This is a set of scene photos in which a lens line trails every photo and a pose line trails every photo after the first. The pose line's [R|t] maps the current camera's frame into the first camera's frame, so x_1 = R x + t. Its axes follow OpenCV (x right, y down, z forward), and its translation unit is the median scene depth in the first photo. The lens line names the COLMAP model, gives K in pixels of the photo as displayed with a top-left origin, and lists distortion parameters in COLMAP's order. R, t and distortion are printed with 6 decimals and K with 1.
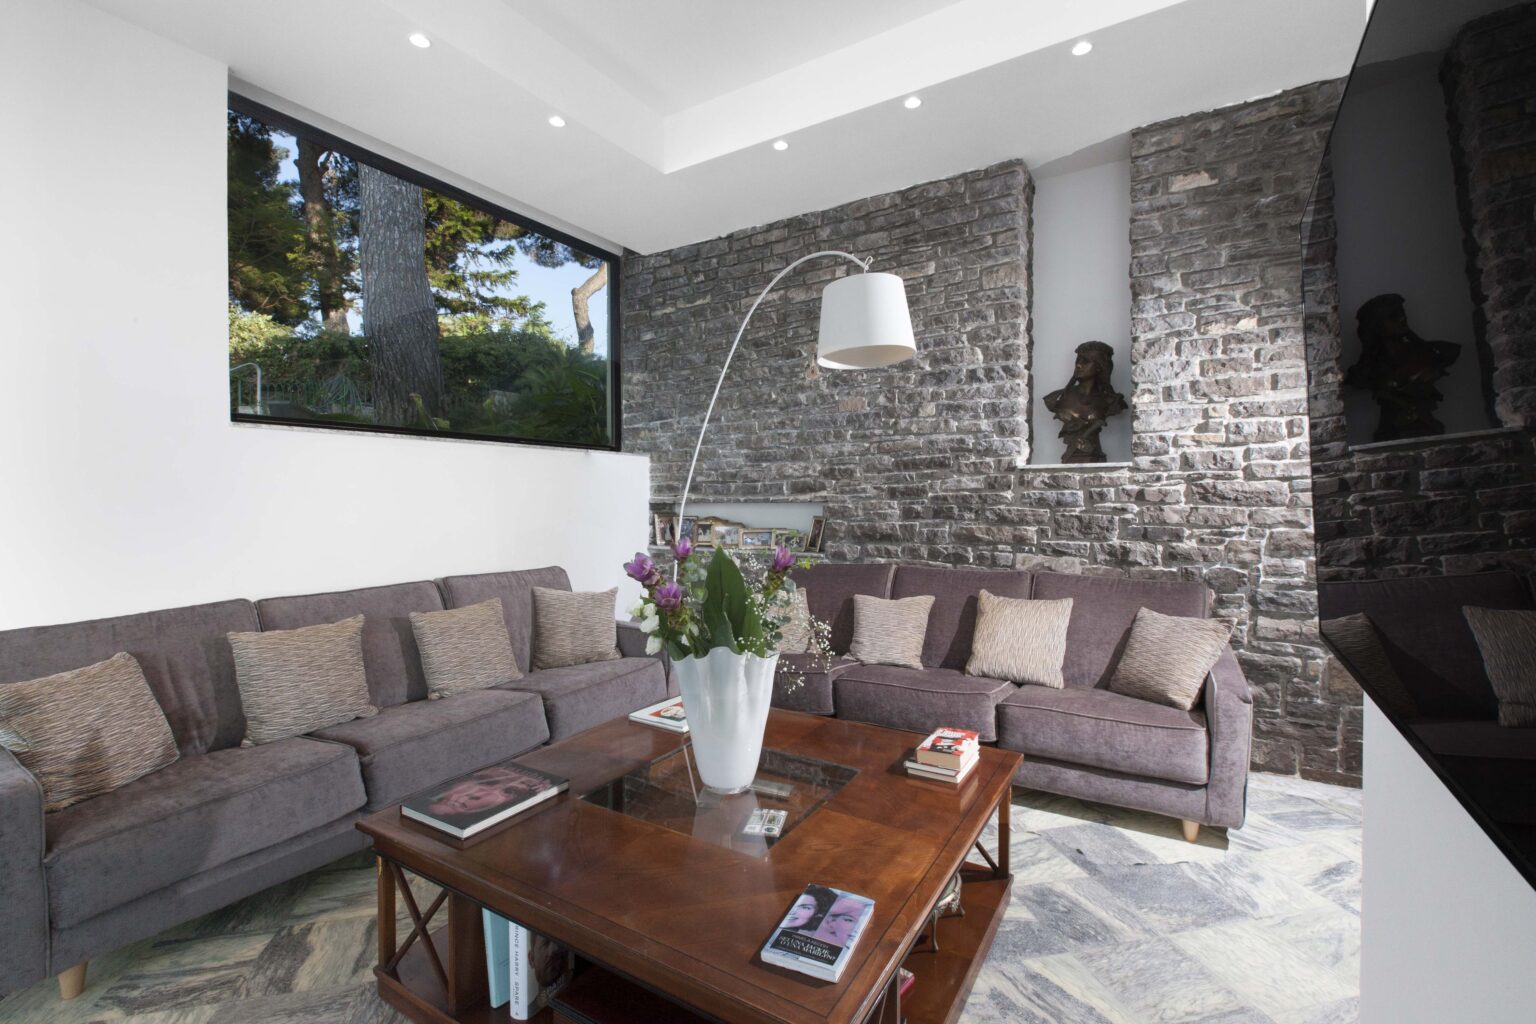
lens RADIAL K [[688.2, 0, 772.0], [0, 688.2, 497.9], [0, 0, 1]] dist [0.000654, -0.006233]
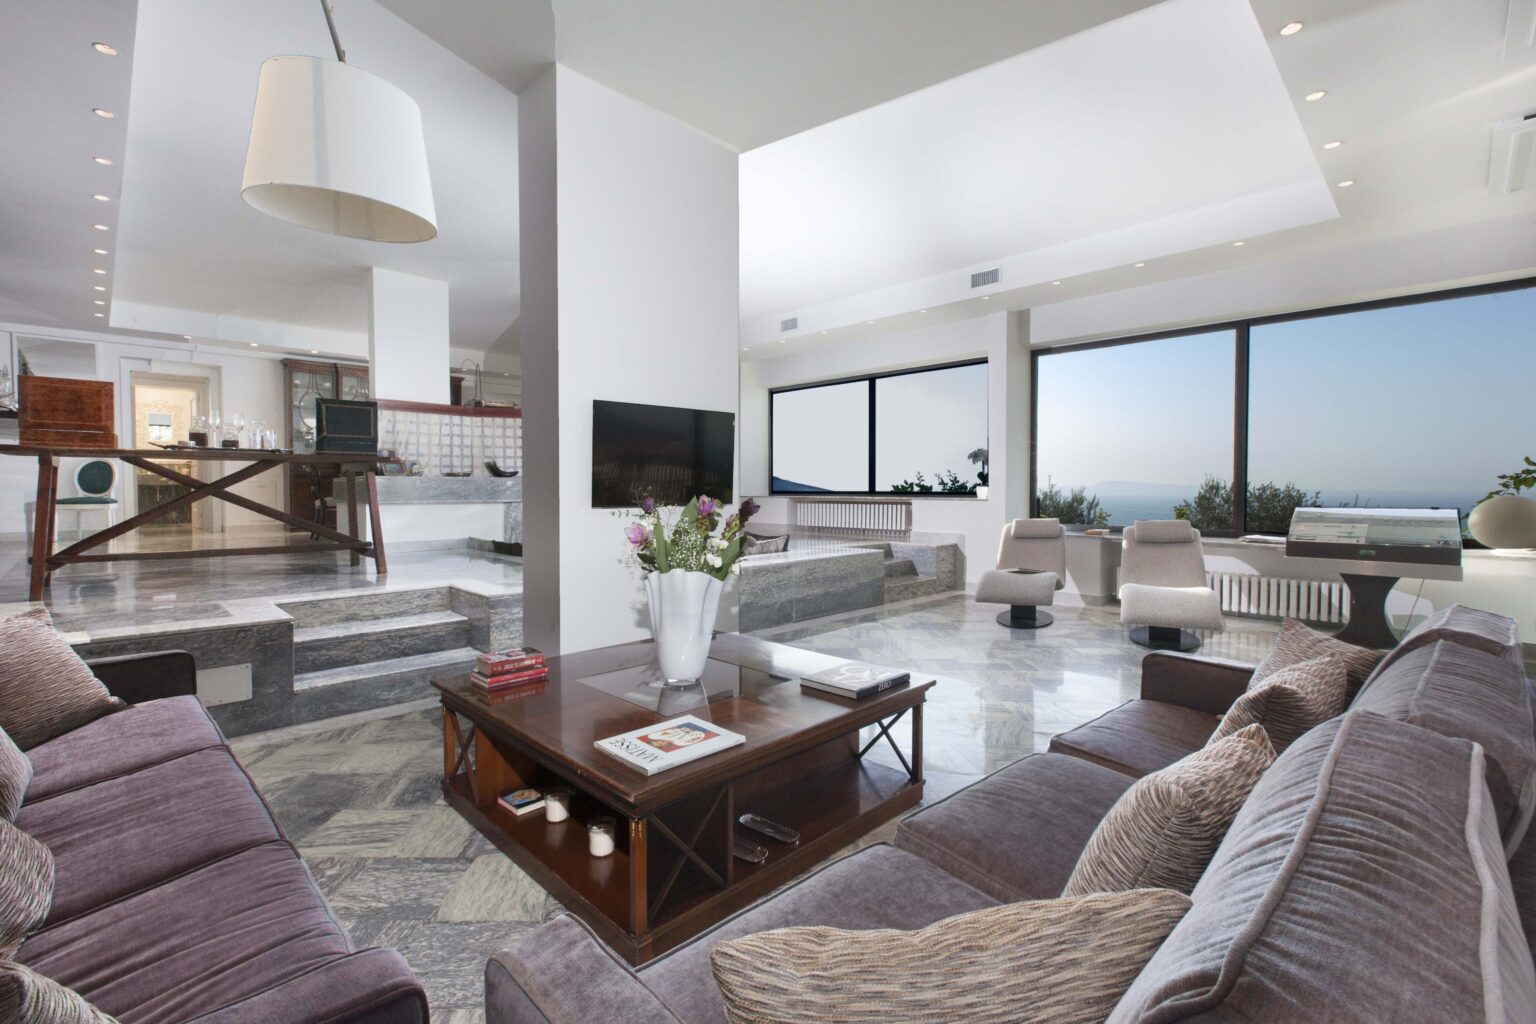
lens RADIAL K [[688.2, 0, 772.0], [0, 688.2, 497.9], [0, 0, 1]] dist [0.000654, -0.006233]
pose [[-0.973398, -0.001280, 0.229116, -0.501547], [0.004848, 0.999645, 0.026182, 0.031623], [-0.229068, 0.026596, -0.973047, 2.103294]]
